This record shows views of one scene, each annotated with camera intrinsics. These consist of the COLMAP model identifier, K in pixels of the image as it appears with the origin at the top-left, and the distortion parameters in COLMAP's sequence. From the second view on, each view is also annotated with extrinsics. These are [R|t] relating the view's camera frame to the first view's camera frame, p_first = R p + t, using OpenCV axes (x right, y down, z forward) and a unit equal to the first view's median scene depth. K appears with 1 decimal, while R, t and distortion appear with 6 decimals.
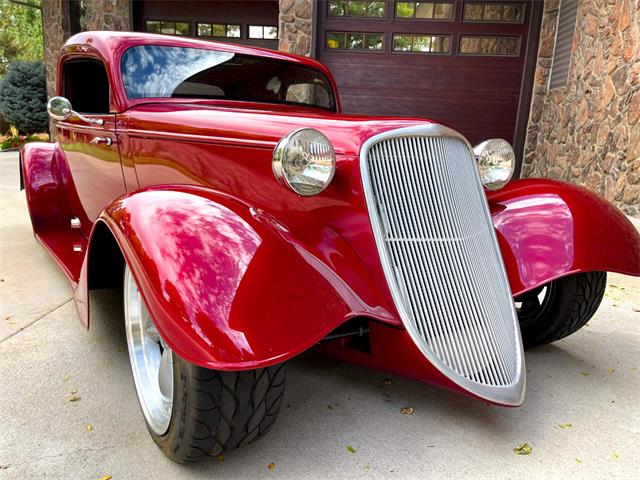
lens RADIAL K [[487.6, 0, 320.0], [0, 487.6, 240.0], [0, 0, 1]] dist [0.082830, -0.114631]
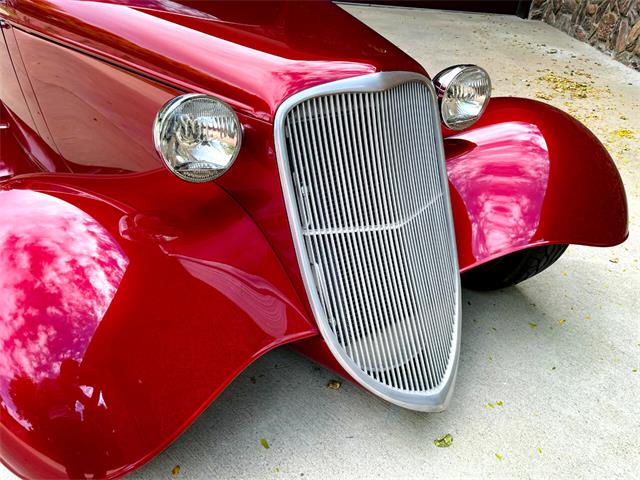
lens RADIAL K [[487.6, 0, 320.0], [0, 487.6, 240.0], [0, 0, 1]] dist [0.082830, -0.114631]
pose [[0.999773, 0.011725, 0.017814, 0.140181], [-0.017292, 0.934566, 0.355370, -0.269554], [-0.012482, -0.355597, 0.934556, 0.230758]]
